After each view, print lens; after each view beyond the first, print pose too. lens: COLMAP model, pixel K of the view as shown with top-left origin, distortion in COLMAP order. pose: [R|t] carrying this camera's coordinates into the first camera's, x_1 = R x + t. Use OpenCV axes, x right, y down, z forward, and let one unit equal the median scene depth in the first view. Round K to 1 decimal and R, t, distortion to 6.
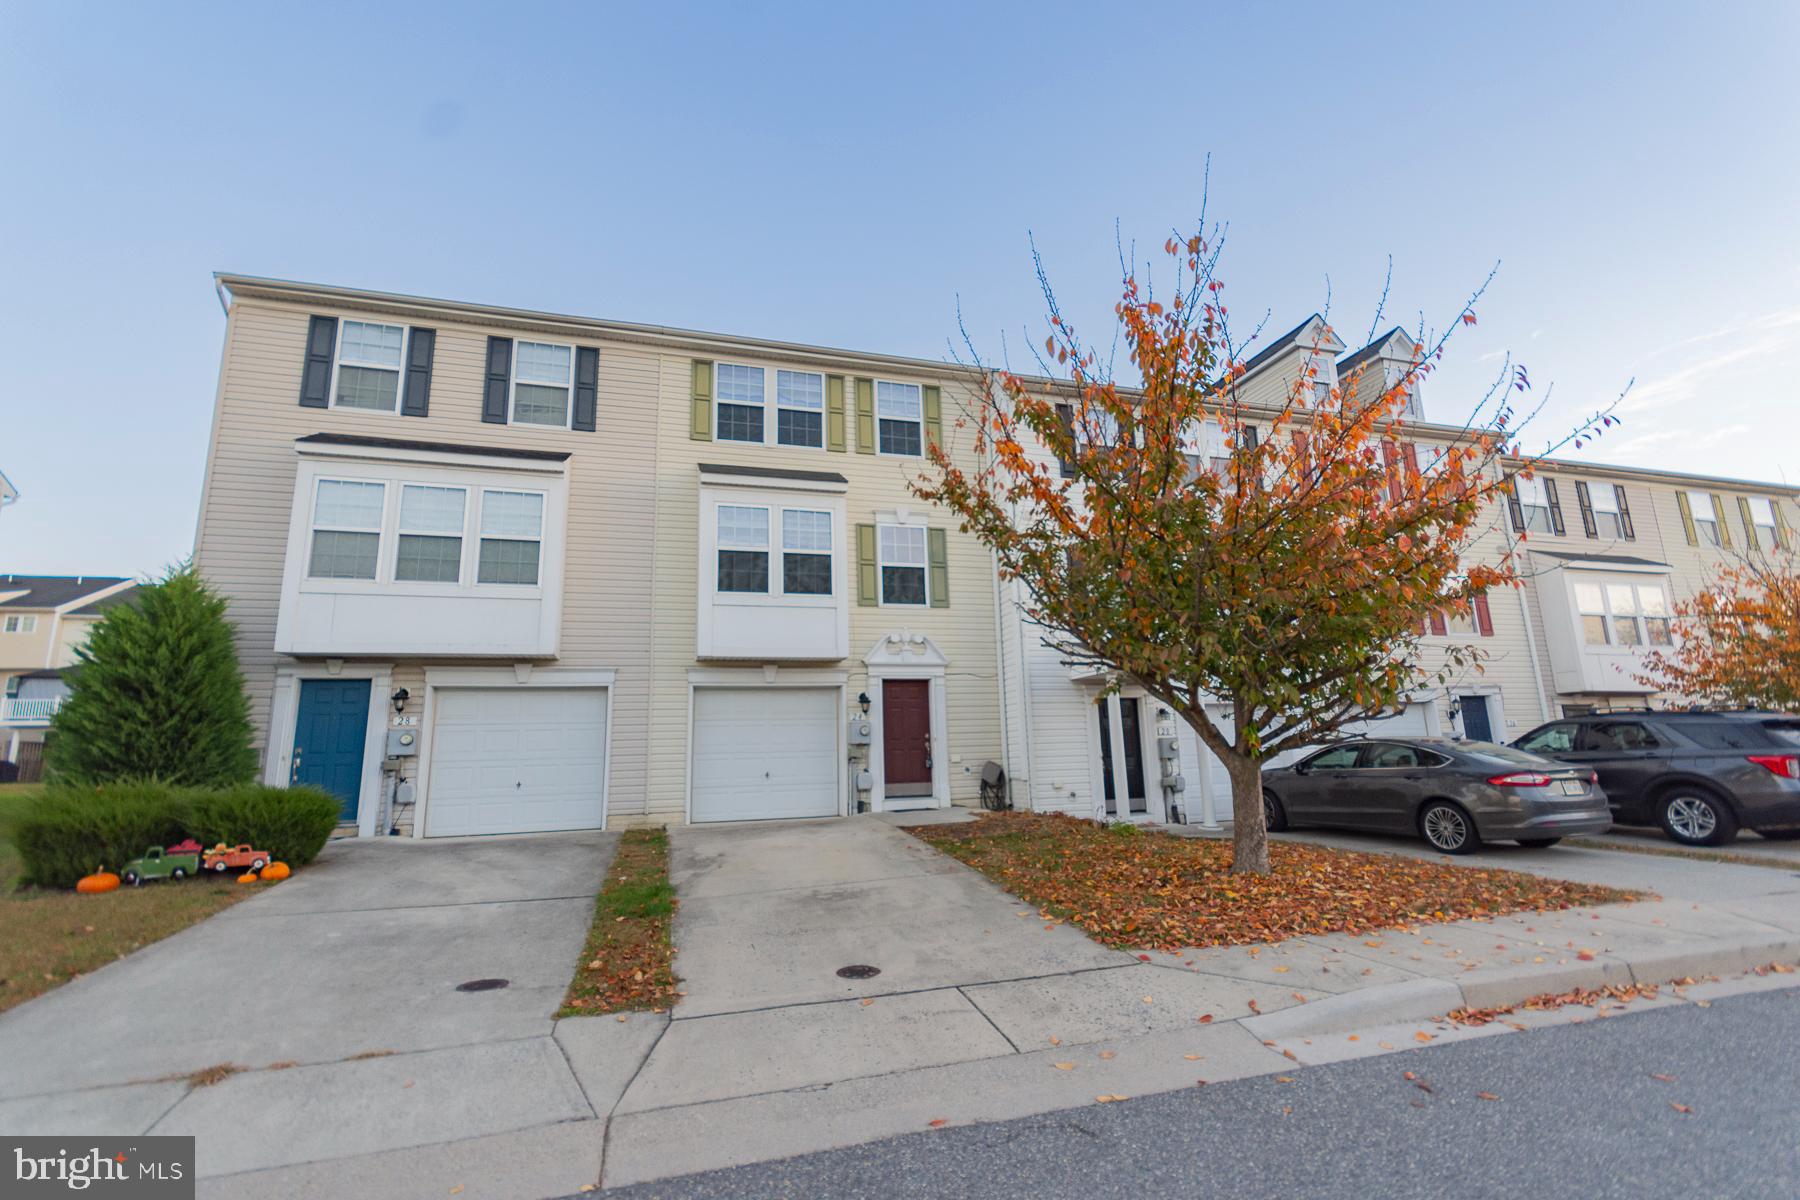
lens RADIAL K [[788.3, 0, 903.2], [0, 788.3, 591.4], [0, 0, 1]] dist [0.008303, -0.002185]
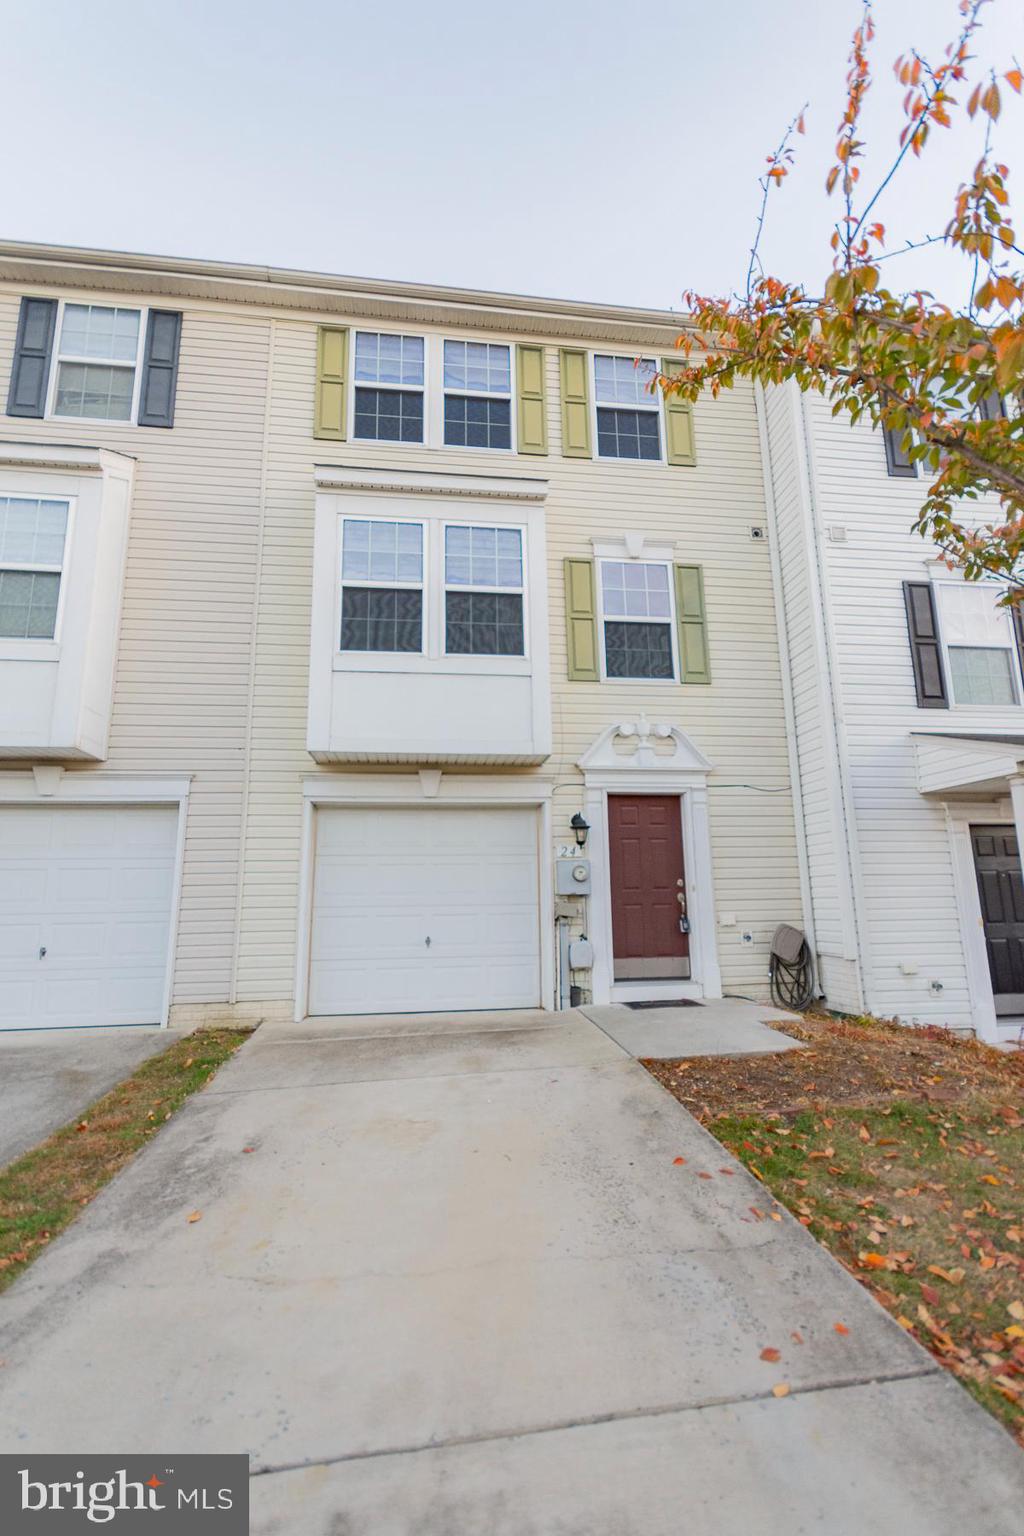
lens RADIAL K [[672.6, 0, 514.9], [0, 672.6, 772.4], [0, 0, 1]] dist [0.008303, -0.002185]
pose [[0.988654, -0.012585, -0.149681, -0.018709], [0.016361, 0.999578, 0.024021, 0.080174], [0.149316, -0.026198, 0.988442, 0.455736]]
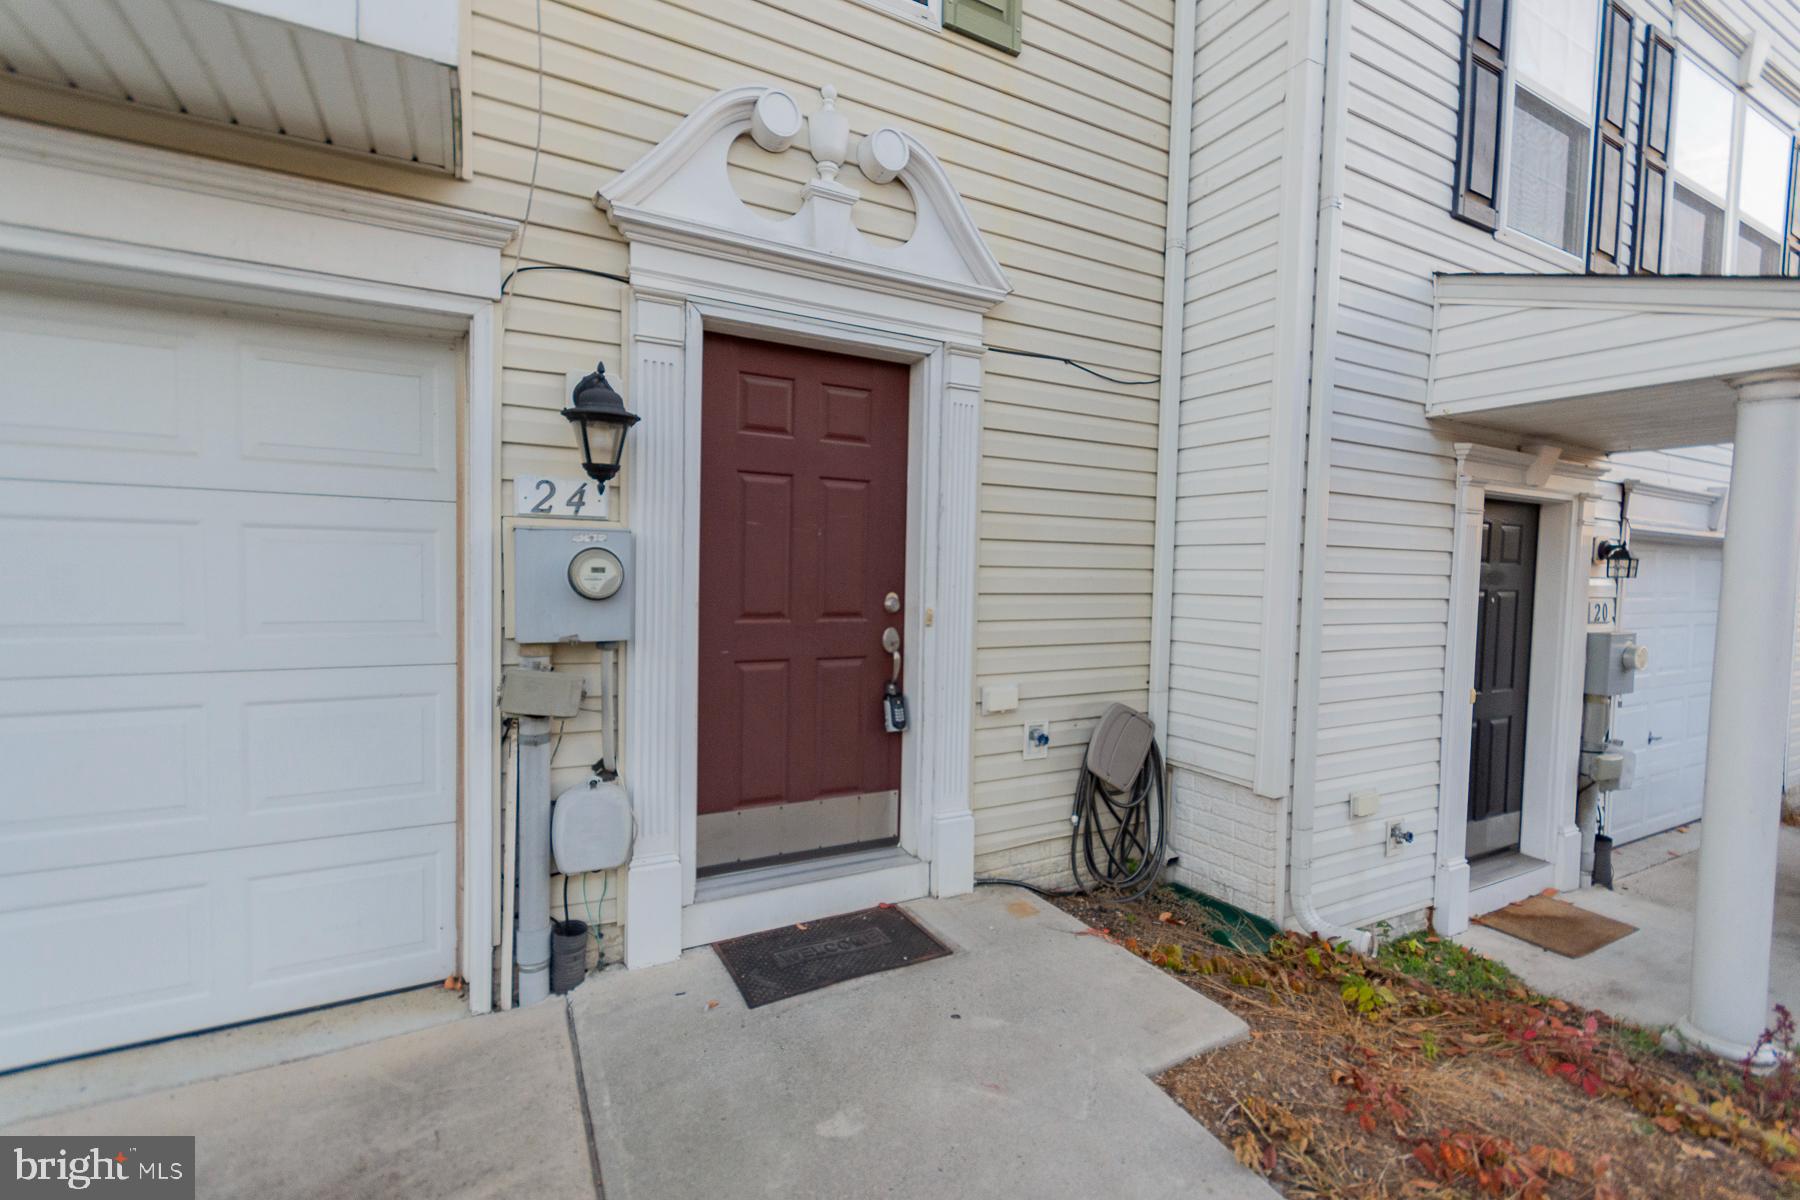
lens RADIAL K [[788.3, 0, 901.3], [0, 788.3, 602.1], [0, 0, 1]] dist [0.008303, -0.002185]
pose [[0.975889, 0.041069, 0.214370, -0.017772], [-0.093834, 0.965688, 0.242162, 0.127010], [-0.197069, -0.256438, 0.946257, 0.786403]]
